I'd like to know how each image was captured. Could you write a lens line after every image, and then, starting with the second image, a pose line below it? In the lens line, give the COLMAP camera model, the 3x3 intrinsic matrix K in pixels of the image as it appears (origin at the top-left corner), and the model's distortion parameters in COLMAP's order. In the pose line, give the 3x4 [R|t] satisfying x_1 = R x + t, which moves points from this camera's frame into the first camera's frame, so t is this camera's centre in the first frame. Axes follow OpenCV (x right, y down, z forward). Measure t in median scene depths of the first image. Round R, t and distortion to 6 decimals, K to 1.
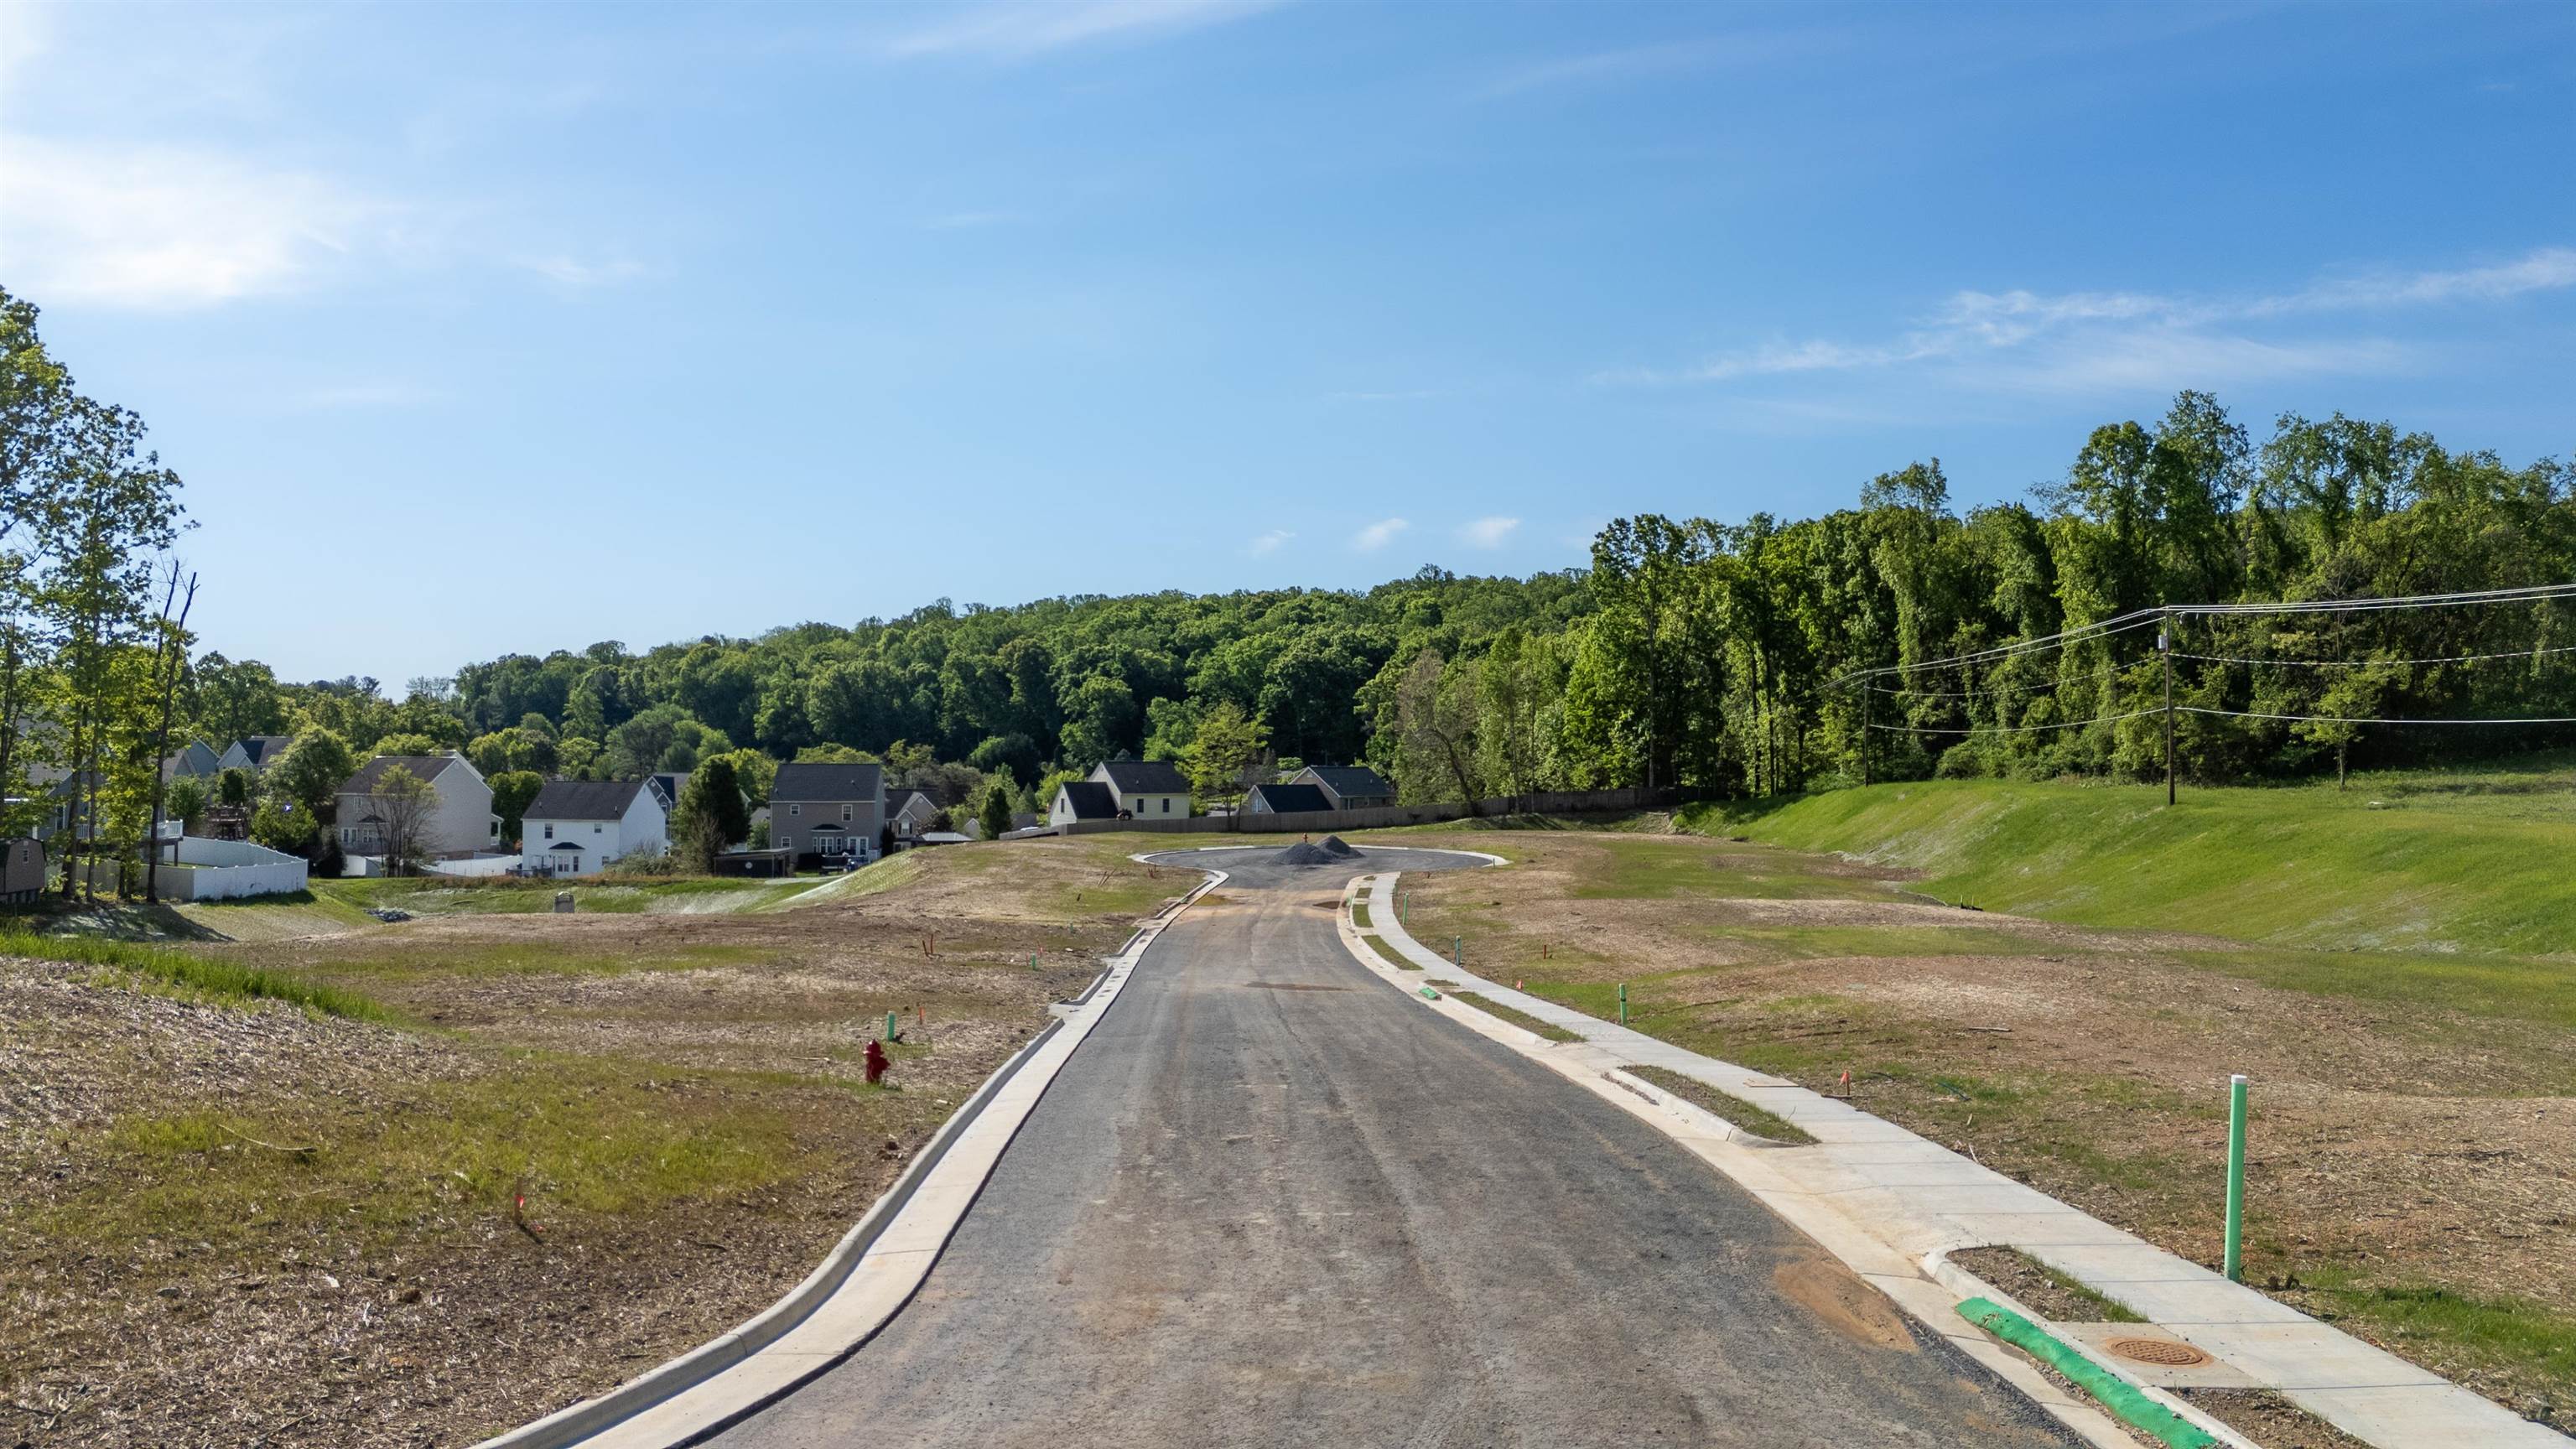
lens RADIAL K [[1892.1, 0, 1285.8], [0, 1892.1, 640.2], [0, 0, 1]] dist [0.109075, -0.062603]
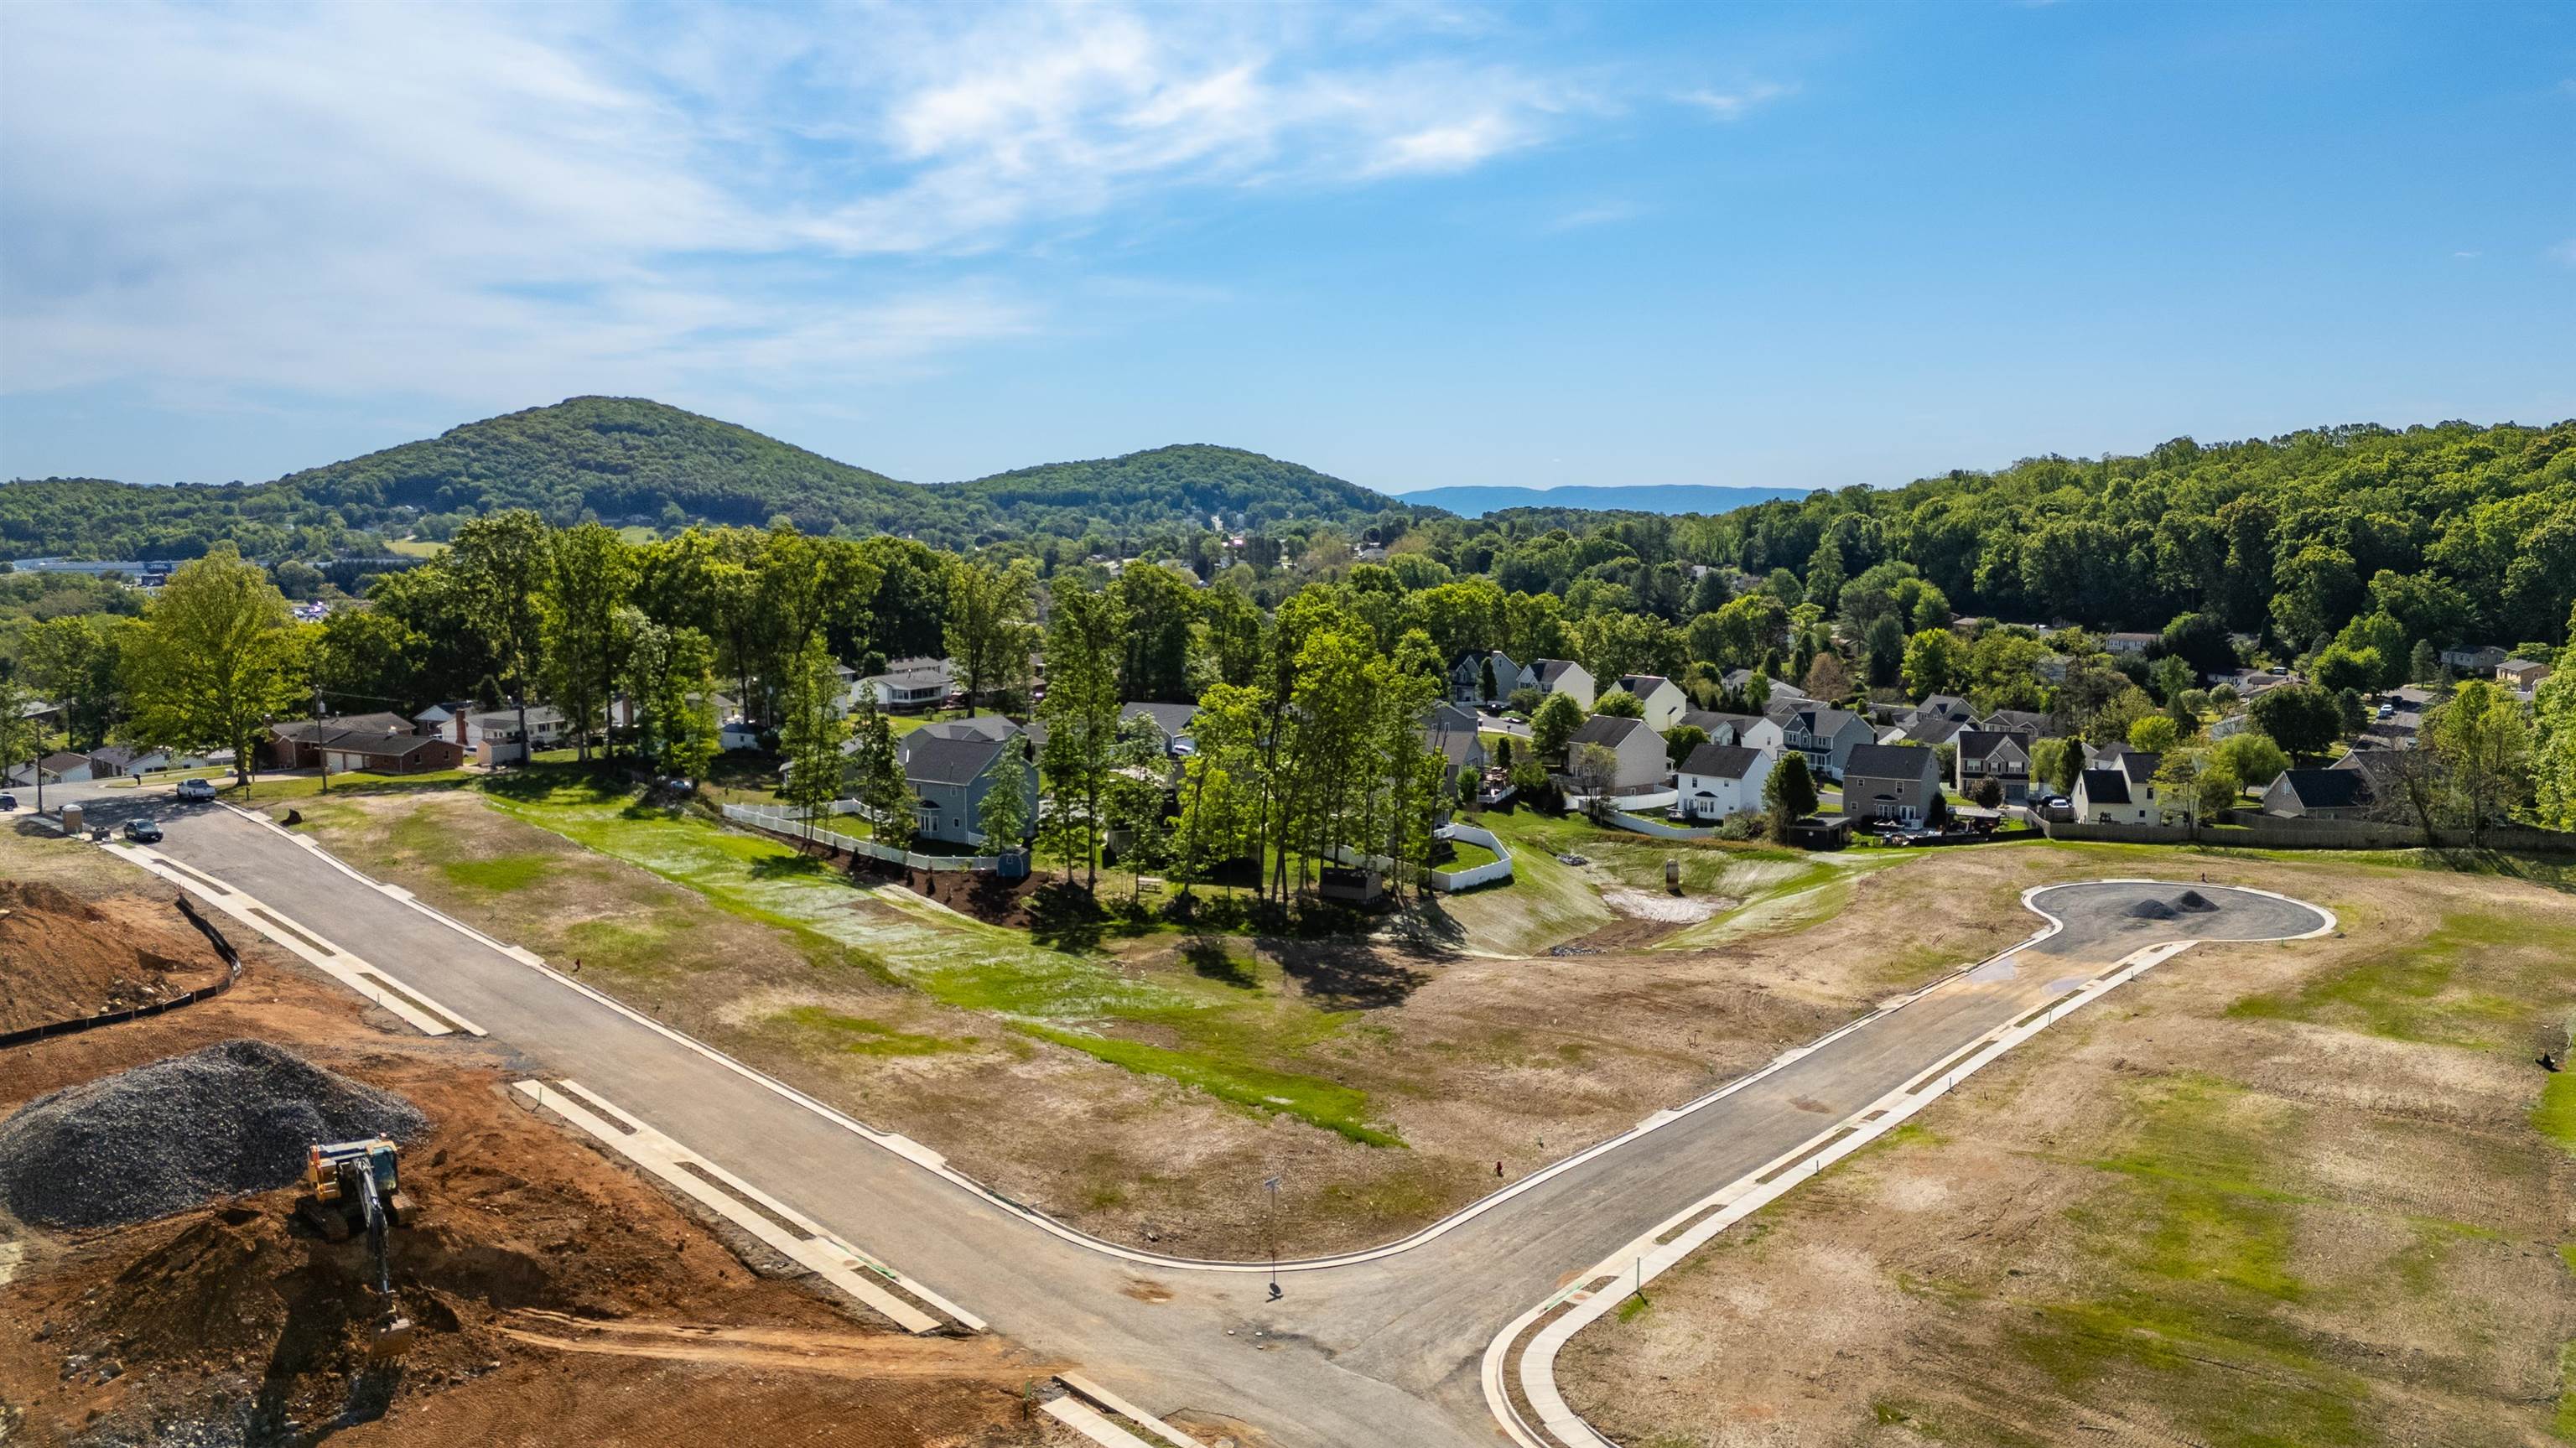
lens RADIAL K [[1918.6, 0, 1288.0], [0, 1918.6, 724.0], [0, 0, 1]] dist [0.065154, -0.053607]
pose [[0.792318, 0.052293, -0.607864, 0.087878], [0.050492, 0.987282, 0.150747, -0.062949], [0.608016, -0.150132, 0.779601, -0.105163]]
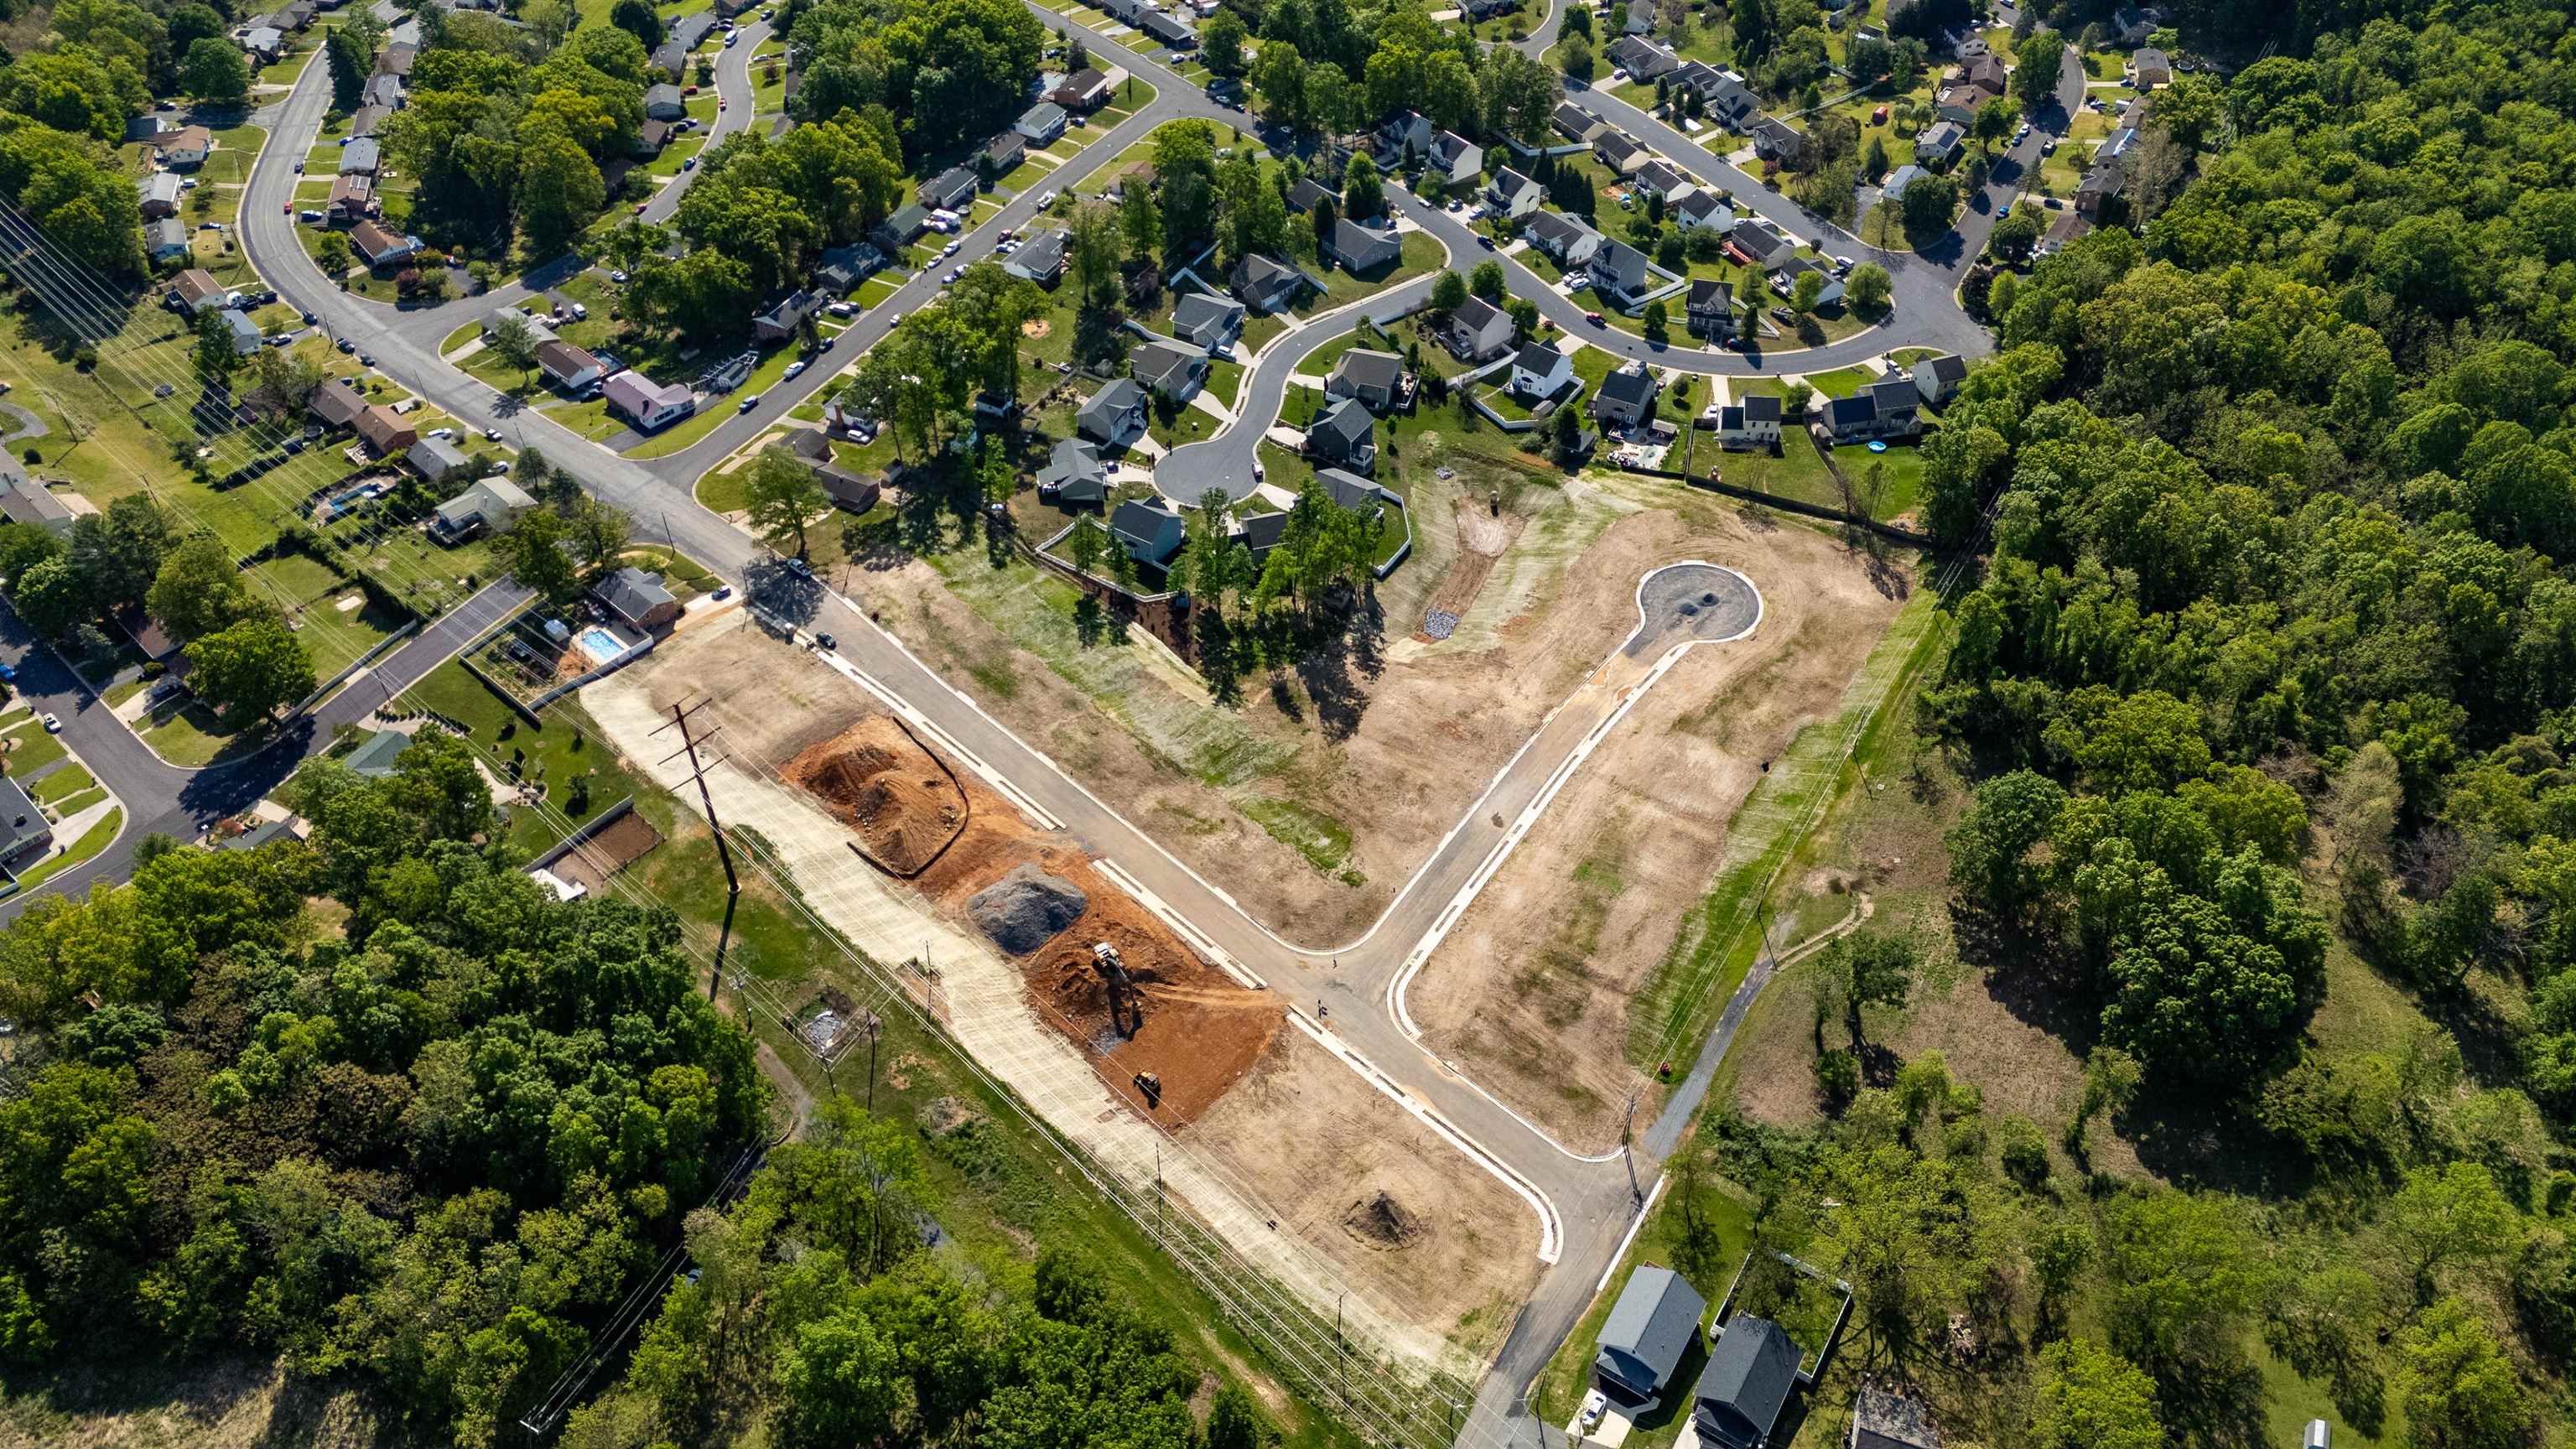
lens RADIAL K [[1899.0, 0, 1288.0], [0, 1899.0, 724.5], [0, 0, 1]] dist [0.101690, -0.105044]
pose [[0.820217, 0.385097, -0.423018, 0.211836], [0.044063, 0.694747, 0.717904, -0.492933], [0.570353, -0.607476, 0.552875, -0.292578]]
